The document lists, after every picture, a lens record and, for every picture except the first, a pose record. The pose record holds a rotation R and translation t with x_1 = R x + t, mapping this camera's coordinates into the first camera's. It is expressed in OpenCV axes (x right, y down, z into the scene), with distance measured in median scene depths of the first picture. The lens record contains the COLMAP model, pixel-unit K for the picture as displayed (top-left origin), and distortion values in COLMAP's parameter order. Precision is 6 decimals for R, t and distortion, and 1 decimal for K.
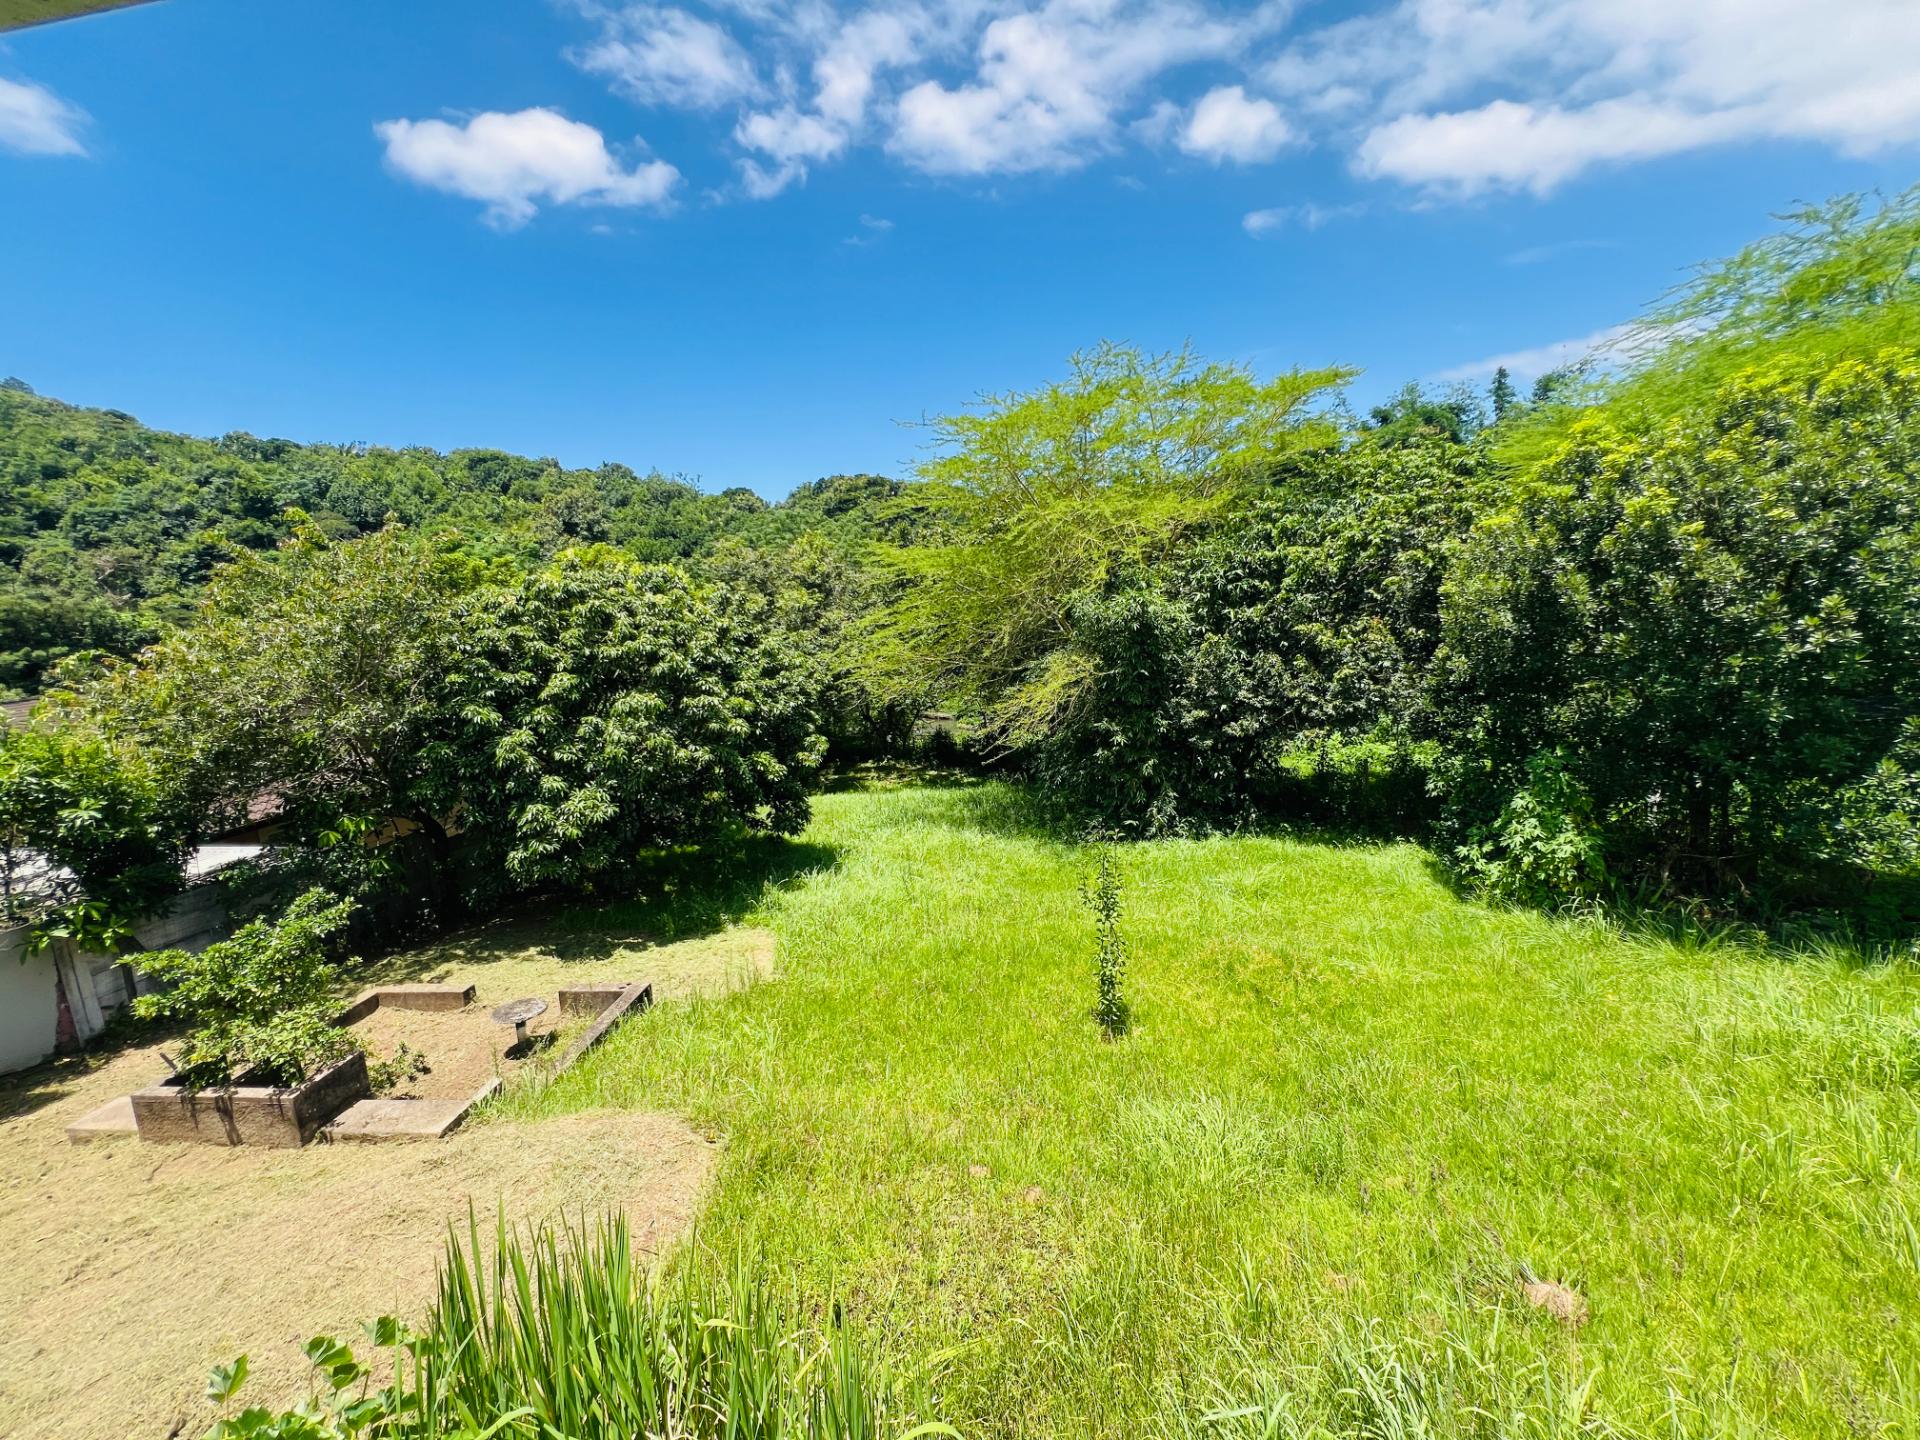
lens RADIAL K [[766.9, 0, 956.9], [0, 766.9, 718.4], [0, 0, 1]] dist [-0.003676, 0.001275]
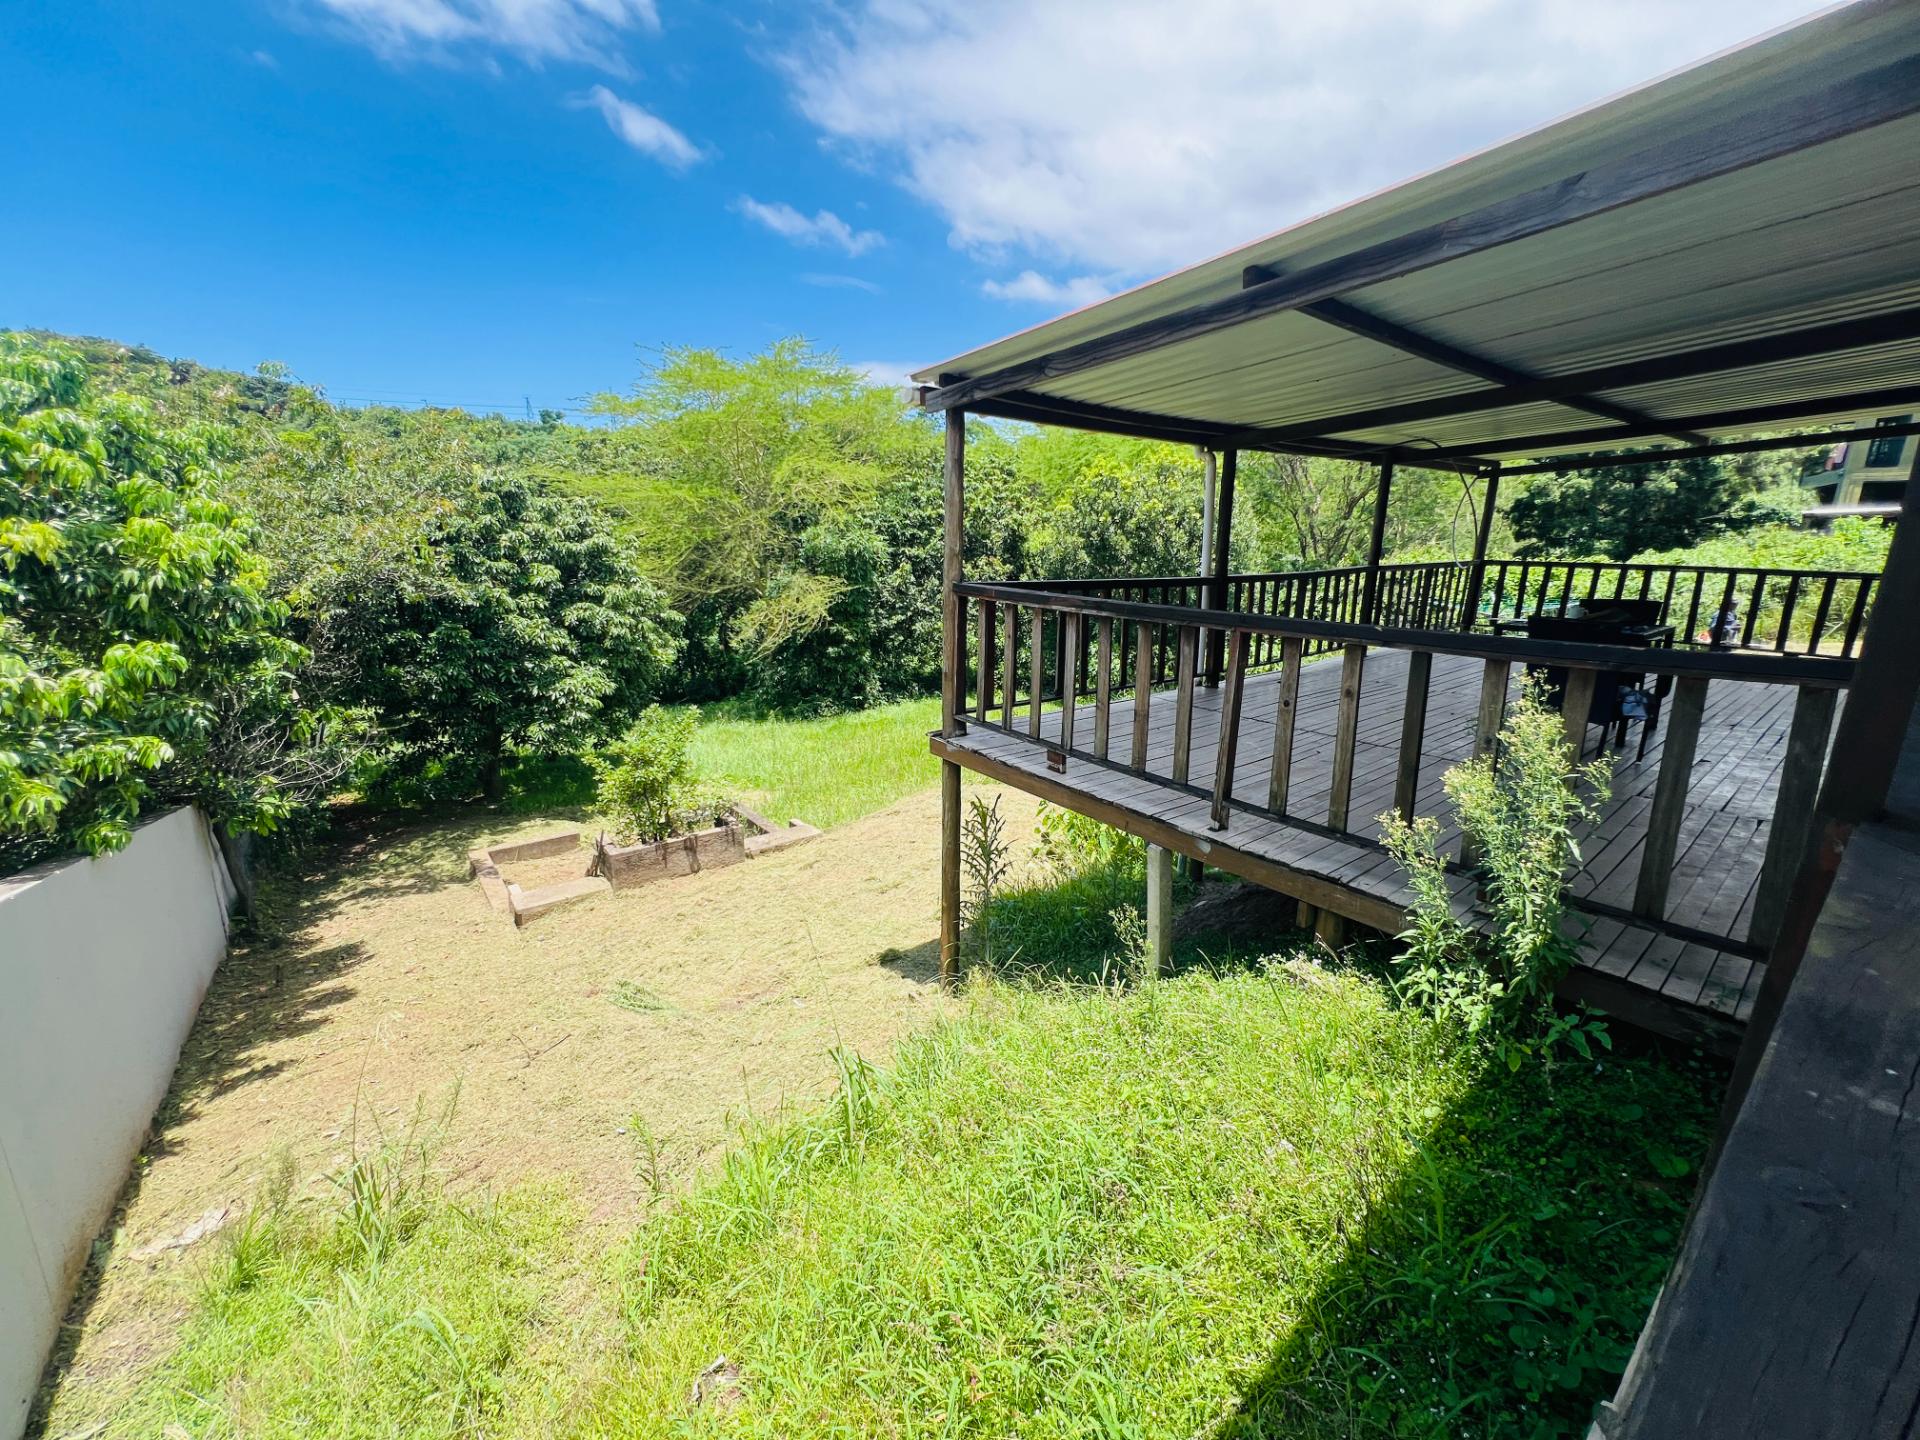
lens RADIAL K [[752.5, 0, 960.0], [0, 752.5, 720.0], [0, 0, 1]] dist [-0.002543, 0.000118]
pose [[0.719493, -0.095515, 0.687901, -0.654619], [0.056202, 0.995257, 0.079408, 0.085701], [-0.692222, -0.018472, 0.721448, -0.139705]]
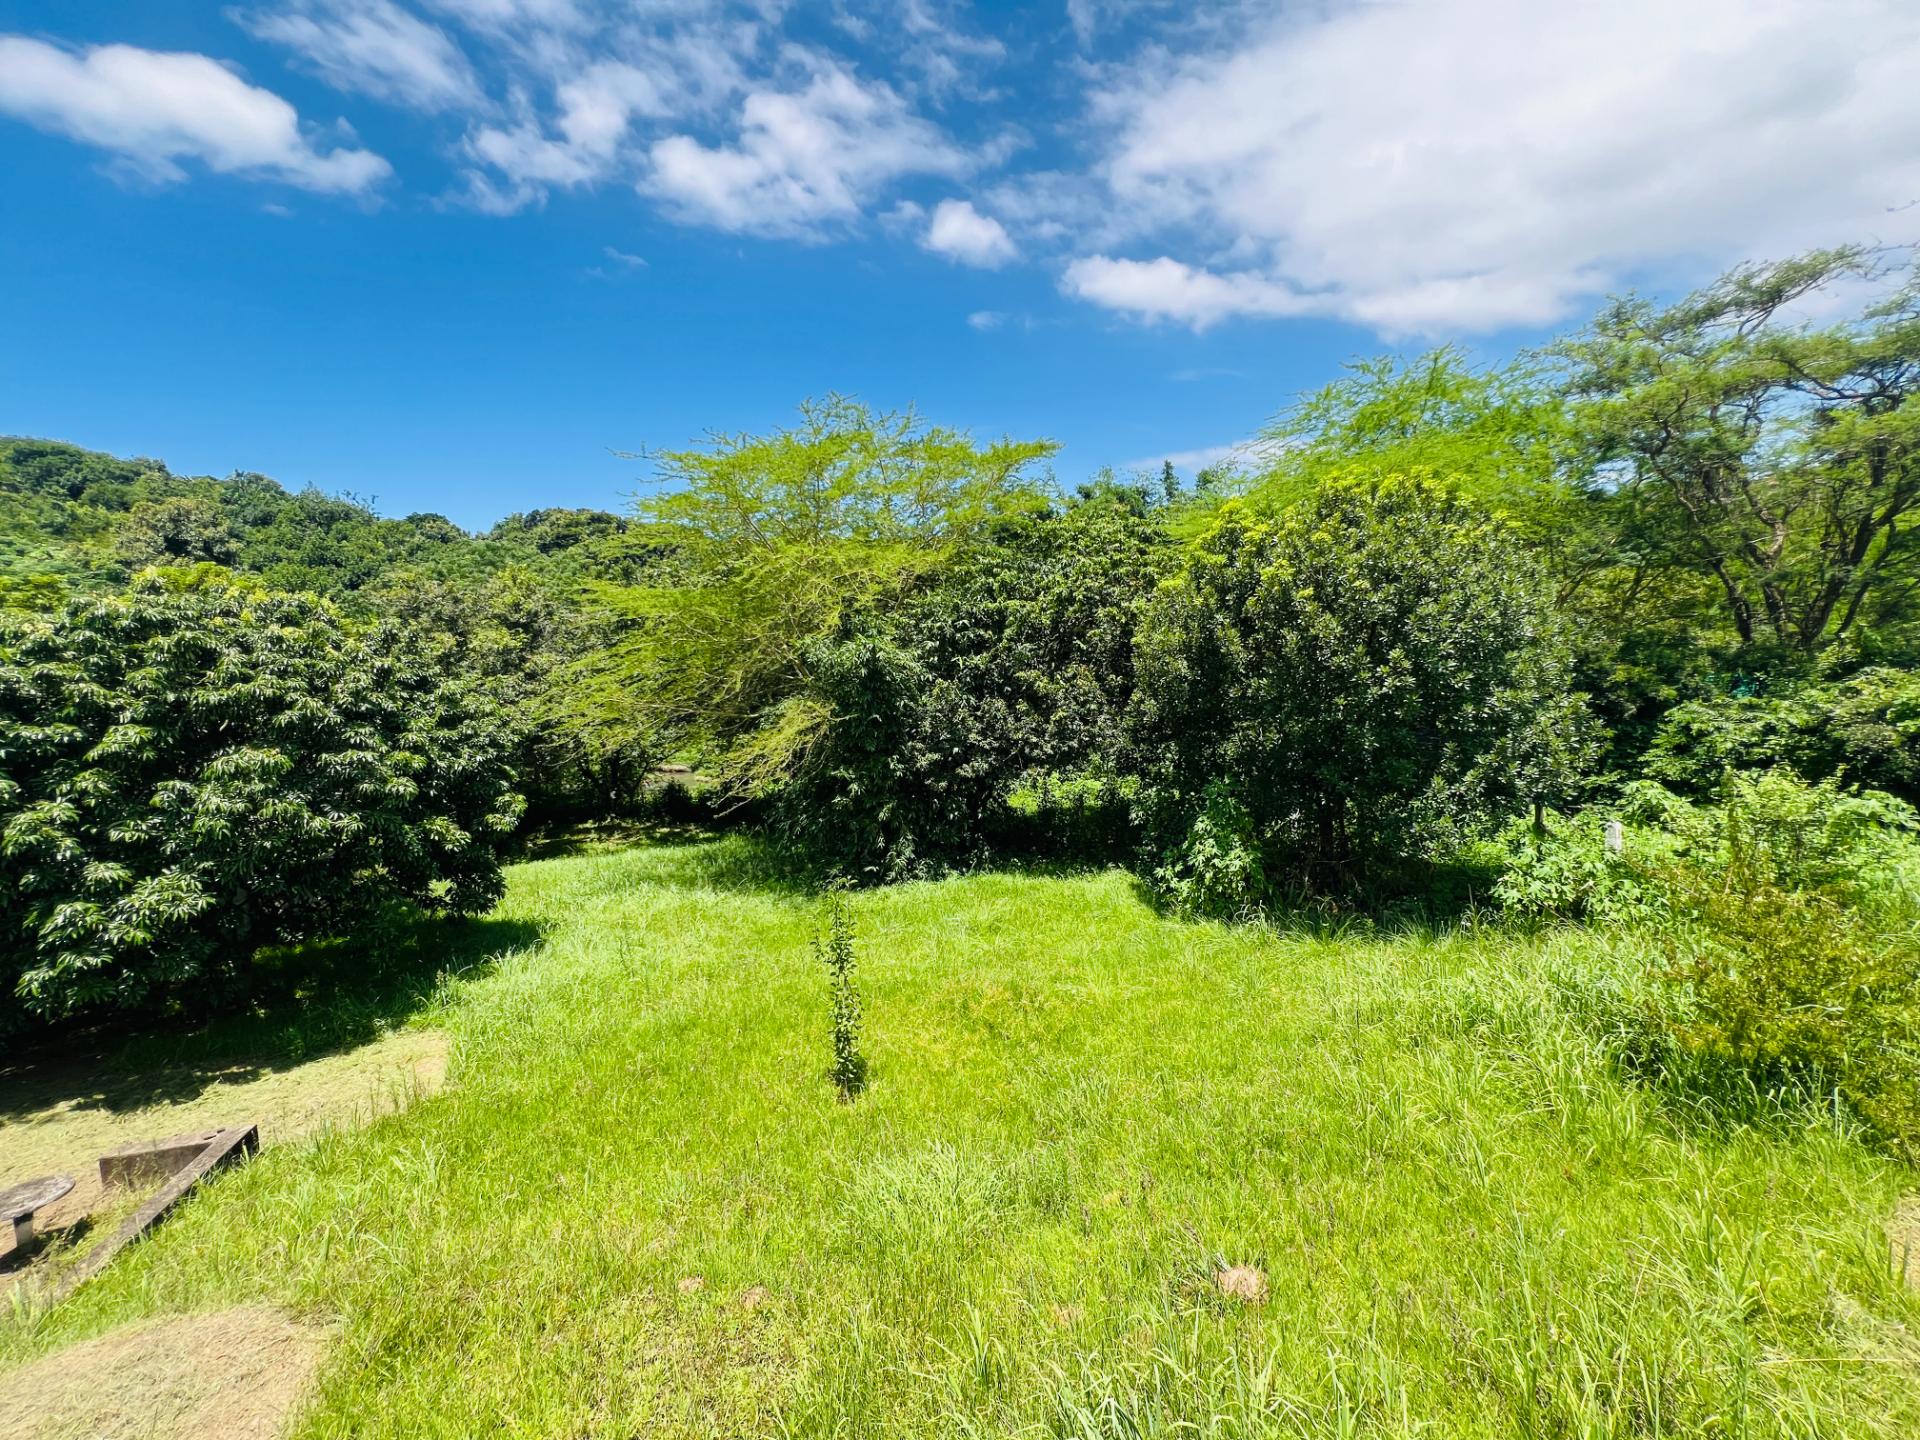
lens RADIAL K [[767.2, 0, 956.5], [0, 767.2, 717.6], [0, 0, 1]] dist [-0.004091, 0.000902]
pose [[0.947120, -0.010944, 0.320694, 0.016866], [0.031524, 0.997757, -0.059054, 0.003400], [-0.319328, 0.066041, 0.945340, 0.015063]]
